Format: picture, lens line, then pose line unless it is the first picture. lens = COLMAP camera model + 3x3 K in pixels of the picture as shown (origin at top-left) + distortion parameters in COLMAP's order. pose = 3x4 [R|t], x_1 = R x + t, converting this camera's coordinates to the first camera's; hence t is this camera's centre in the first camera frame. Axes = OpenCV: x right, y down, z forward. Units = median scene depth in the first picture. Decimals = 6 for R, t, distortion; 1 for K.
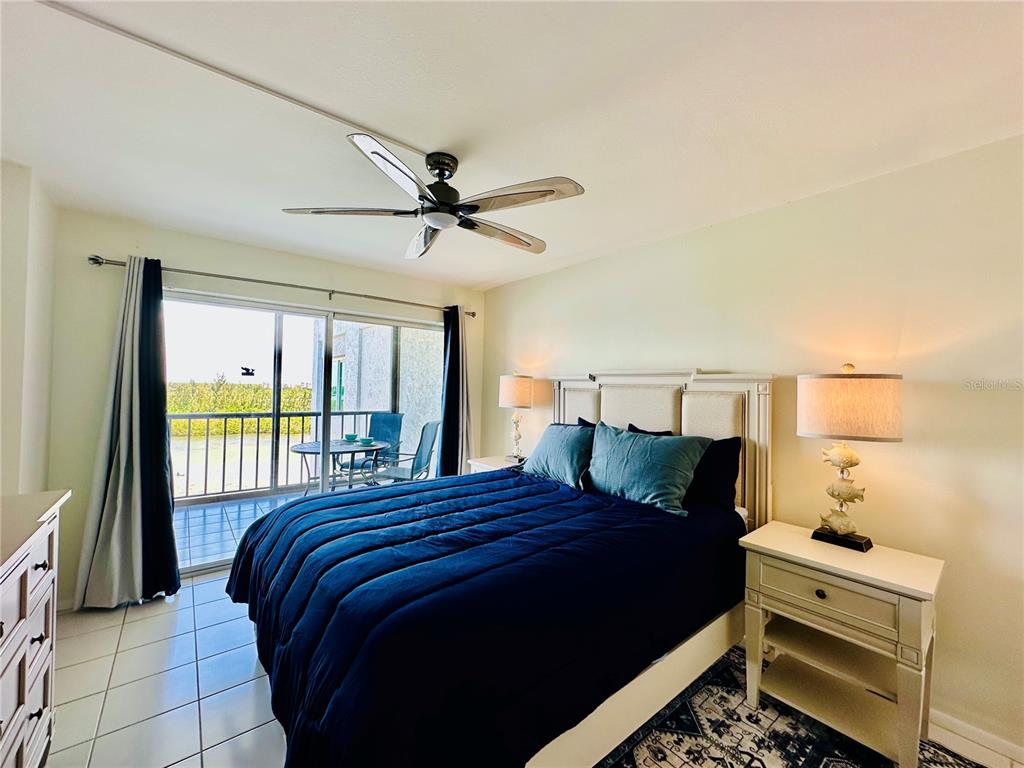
lens RADIAL K [[405.3, 0, 512.0], [0, 405.3, 384.0], [0, 0, 1]] dist [-0.000773, 0.000037]
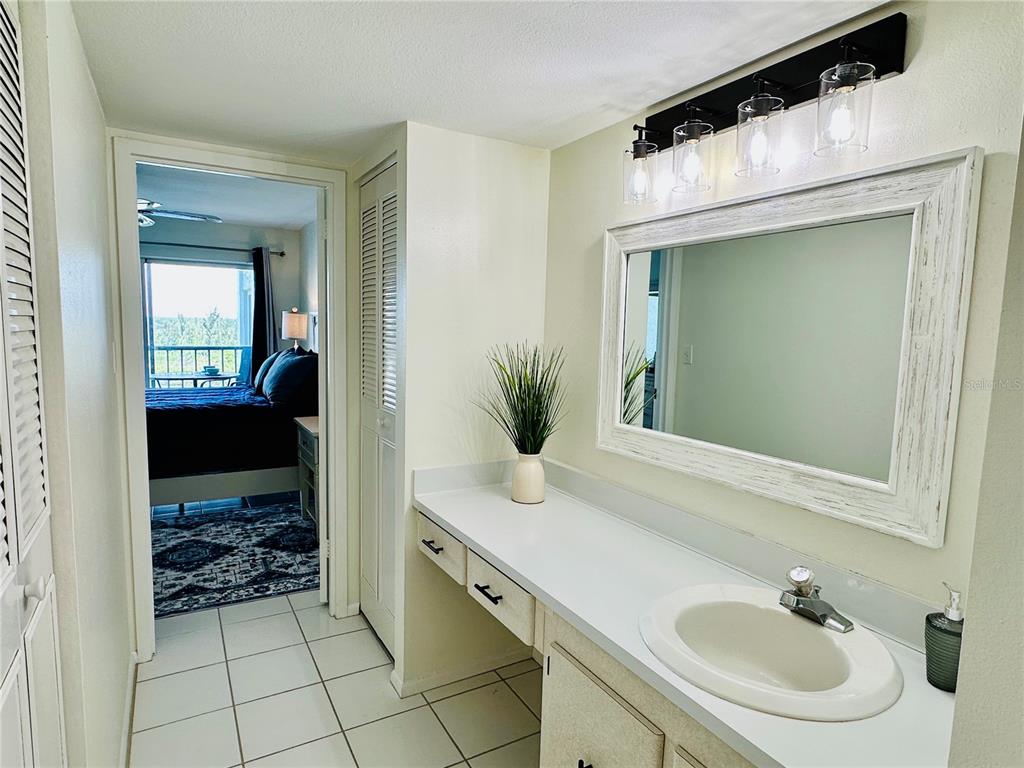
lens RADIAL K [[584.4, 0, 512.0], [0, 584.4, 384.0], [0, 0, 1]] dist [-0.002640, -0.000409]
pose [[0.988076, 0.020362, -0.152613, 1.721733], [-0.003699, 0.994070, 0.108683, 0.003506], [0.153921, -0.106822, 0.982292, -1.079057]]
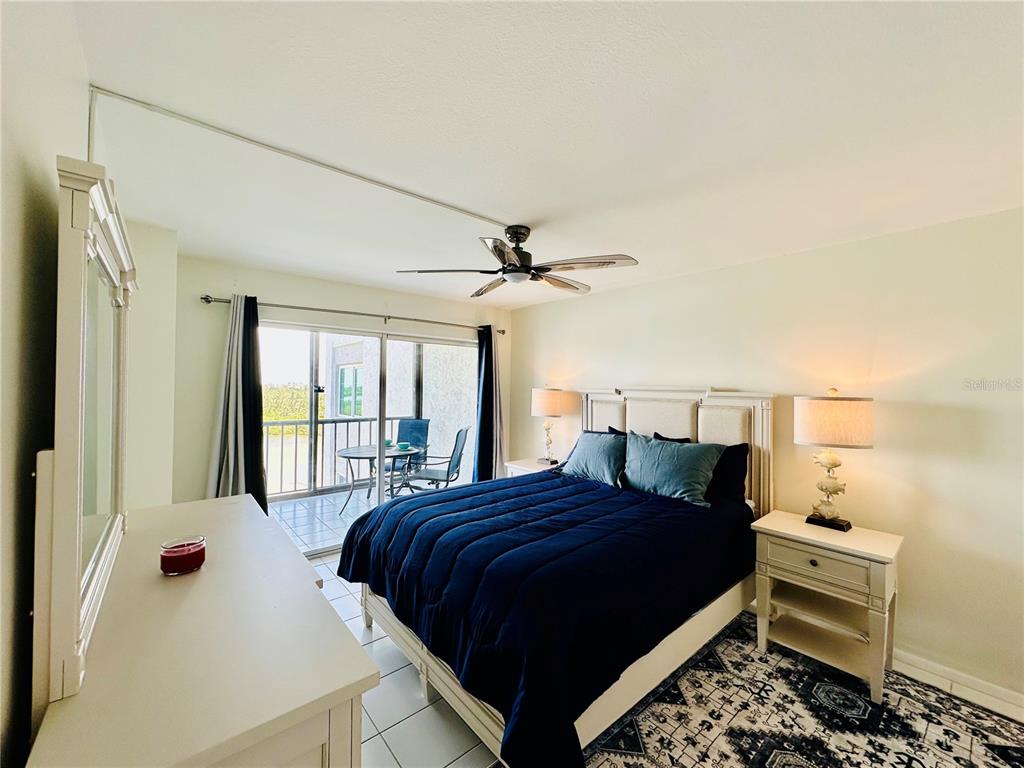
lens RADIAL K [[405.3, 0, 512.0], [0, 405.3, 384.0], [0, 0, 1]] dist [-0.000773, 0.000037]
pose [[0.999641, -0.008065, 0.025537, -0.231189], [0.007952, 0.999958, 0.004528, -0.076615], [-0.025572, -0.004324, 0.999664, -0.271829]]
